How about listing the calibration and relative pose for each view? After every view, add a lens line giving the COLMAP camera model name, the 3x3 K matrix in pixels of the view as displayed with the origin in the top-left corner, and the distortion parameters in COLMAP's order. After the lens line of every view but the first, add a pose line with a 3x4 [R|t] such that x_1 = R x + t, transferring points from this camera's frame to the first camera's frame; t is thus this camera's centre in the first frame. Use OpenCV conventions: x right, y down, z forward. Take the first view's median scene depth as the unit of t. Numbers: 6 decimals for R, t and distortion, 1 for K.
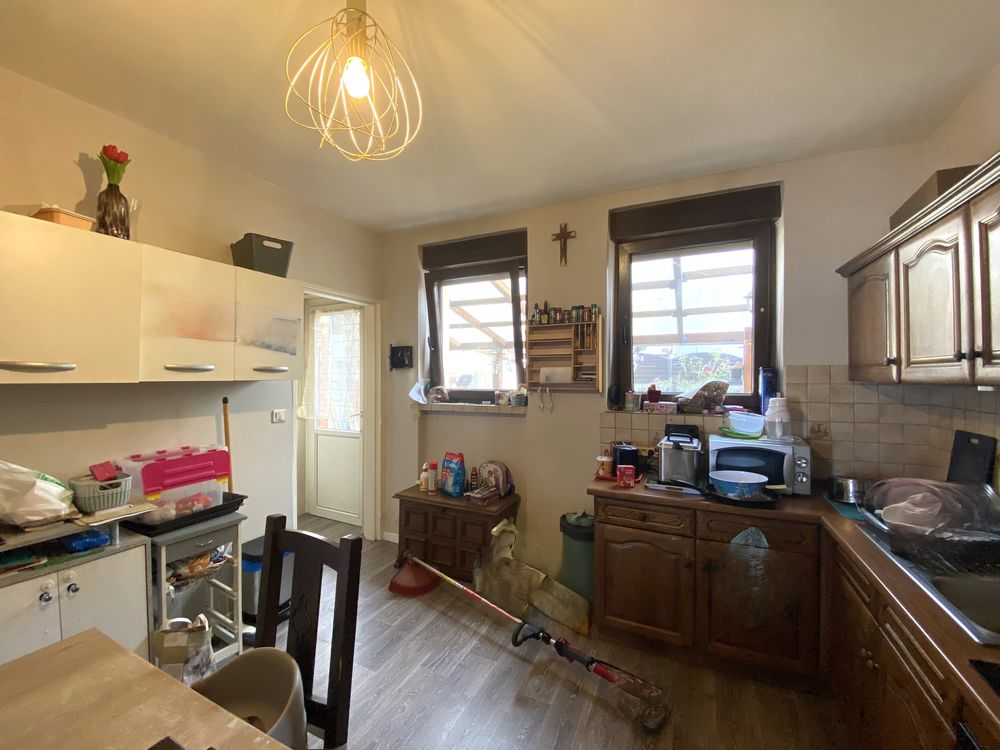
lens RADIAL K [[429.3, 0, 480.8], [0, 429.3, 371.6], [0, 0, 1]] dist [0.037519, -0.022765]
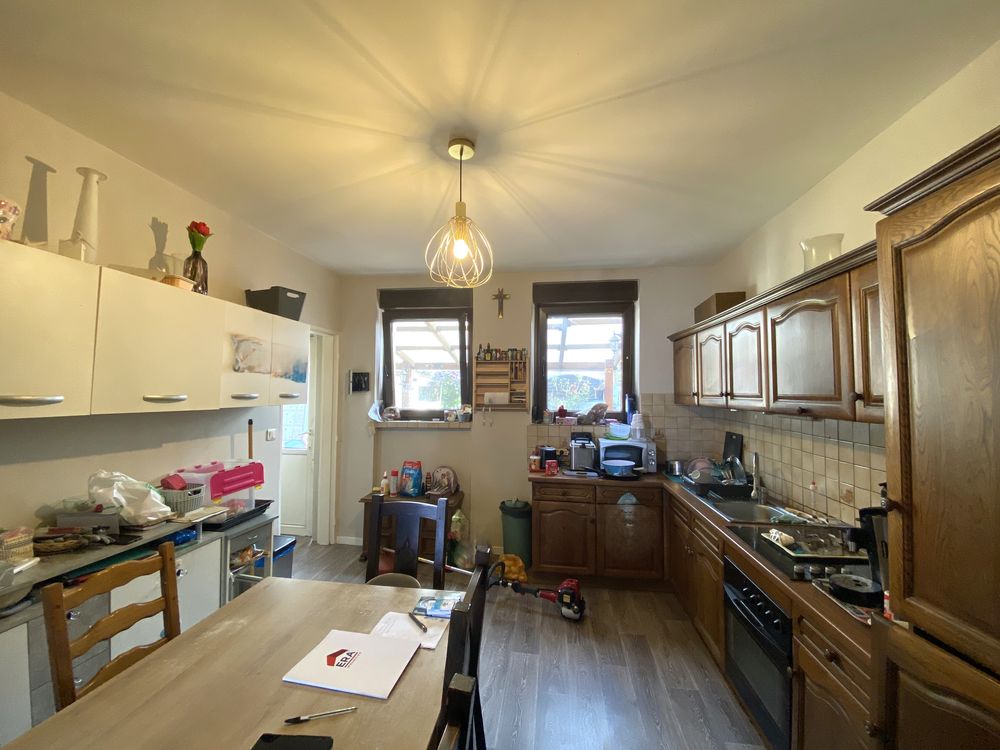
lens RADIAL K [[405.0, 0, 500.0], [0, 405.0, 375.0], [0, 0, 1]] dist [0.078192, -0.000109]
pose [[0.953519, 0.018009, 0.300796, -0.251822], [-0.007224, 0.999292, -0.036929, -0.023207], [-0.301248, 0.033040, 0.952973, -0.284159]]
